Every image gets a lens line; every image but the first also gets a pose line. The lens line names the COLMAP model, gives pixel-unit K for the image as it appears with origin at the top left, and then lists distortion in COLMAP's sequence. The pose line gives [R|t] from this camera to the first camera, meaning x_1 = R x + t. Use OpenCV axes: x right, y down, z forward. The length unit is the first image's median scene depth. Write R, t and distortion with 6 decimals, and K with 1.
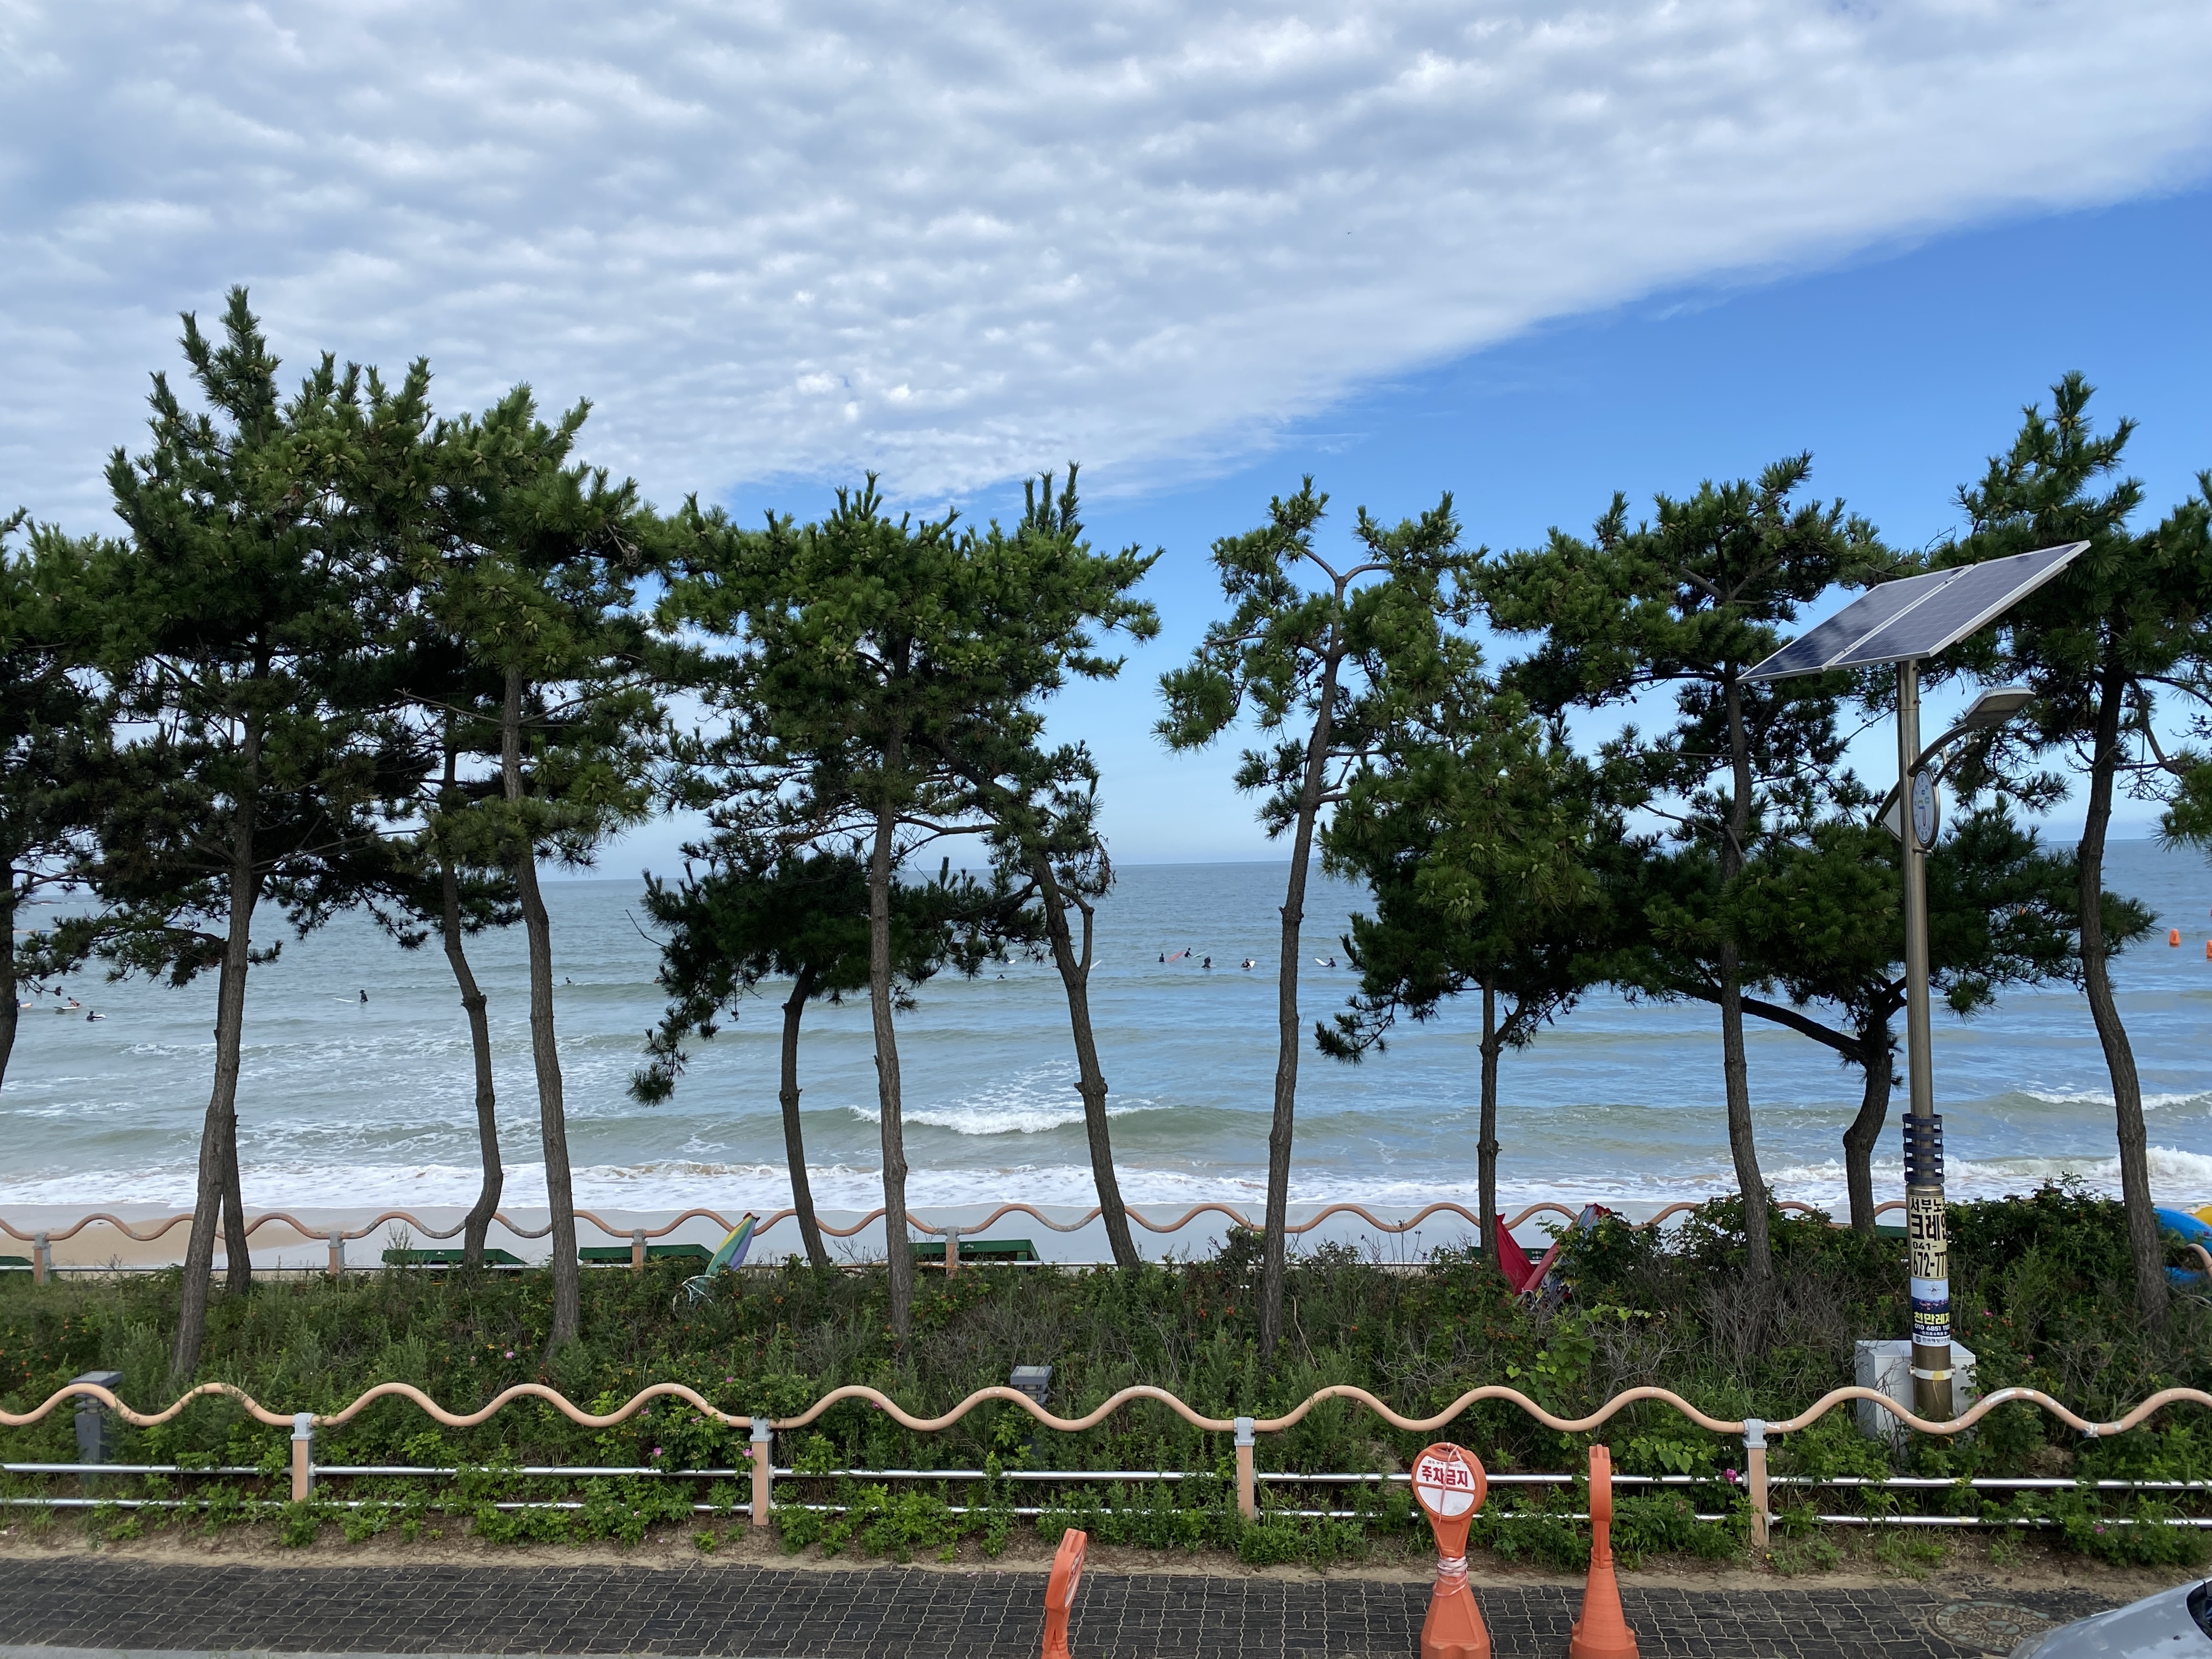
lens RADIAL K [[1698.3, 0, 1106.0], [0, 1698.3, 829.5], [0, 0, 1]] dist [0.057304, -0.072253]
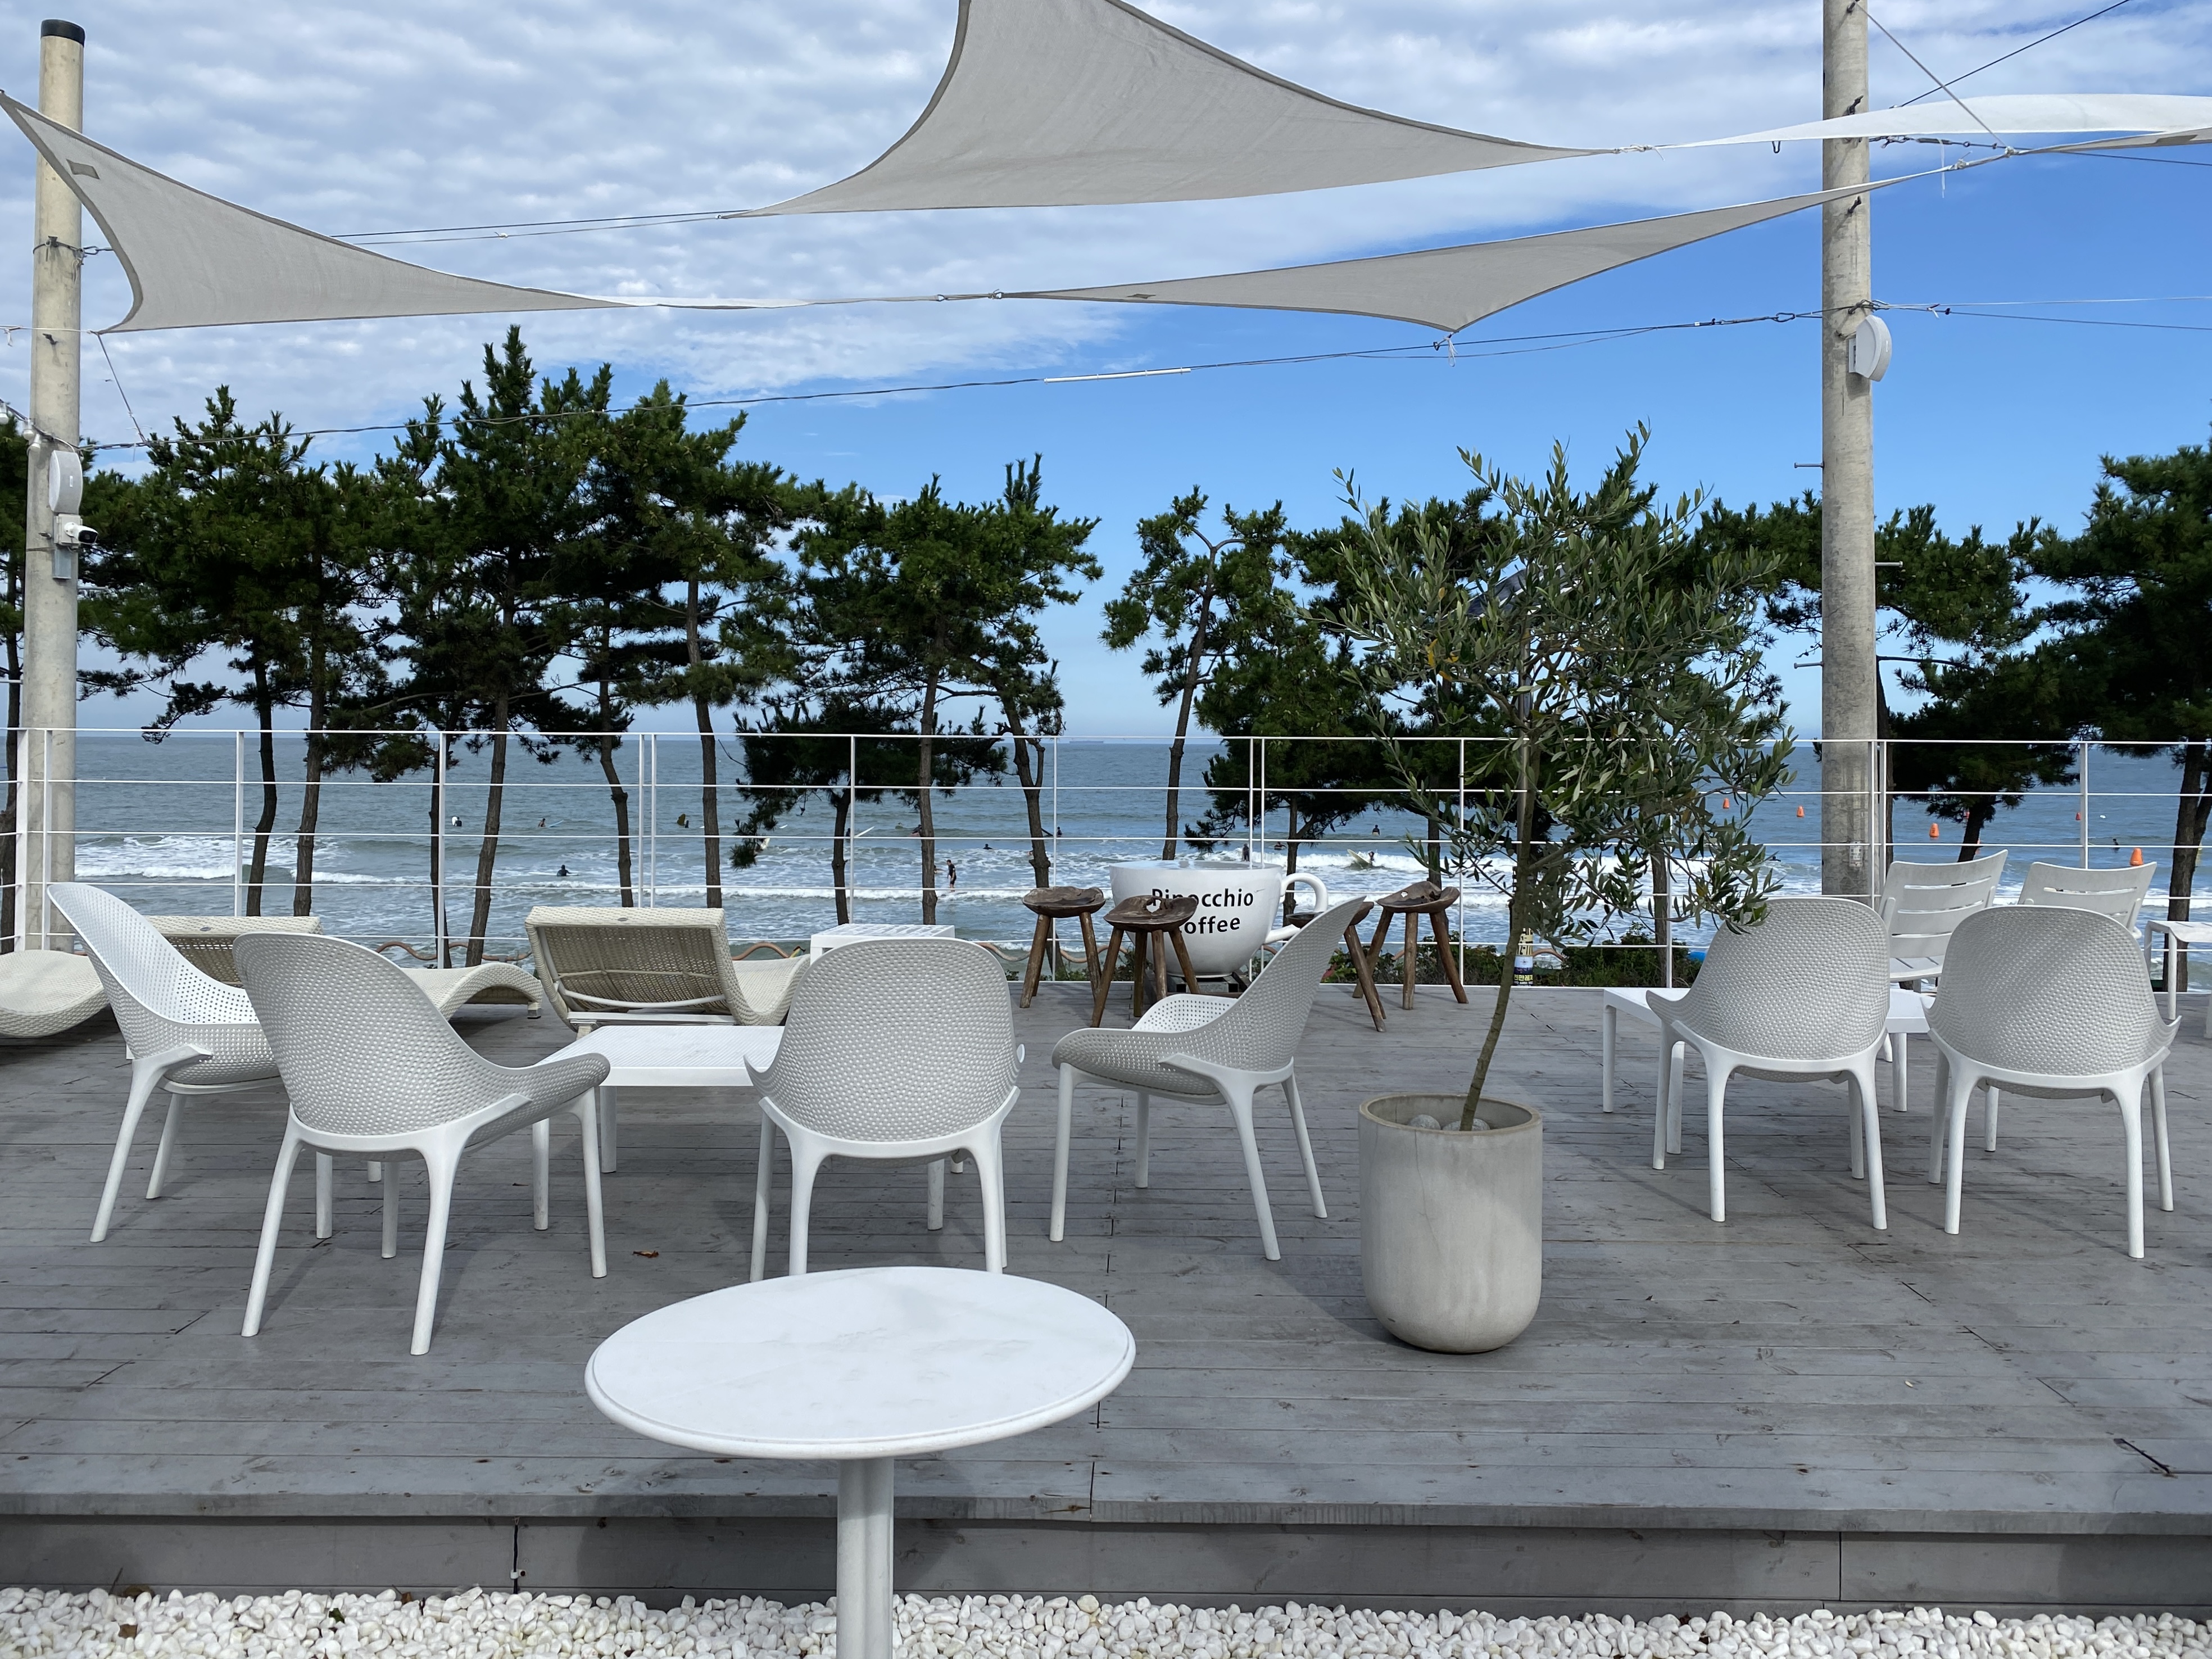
lens RADIAL K [[1811.3, 0, 1130.1], [0, 1811.3, 823.1], [0, 0, 1]] dist [0.074986, -0.136639]
pose [[0.993140, 0.025502, 0.114119, -0.128285], [-0.032543, 0.997652, 0.060263, 0.014201], [-0.112314, -0.063564, 0.991638, -0.705657]]
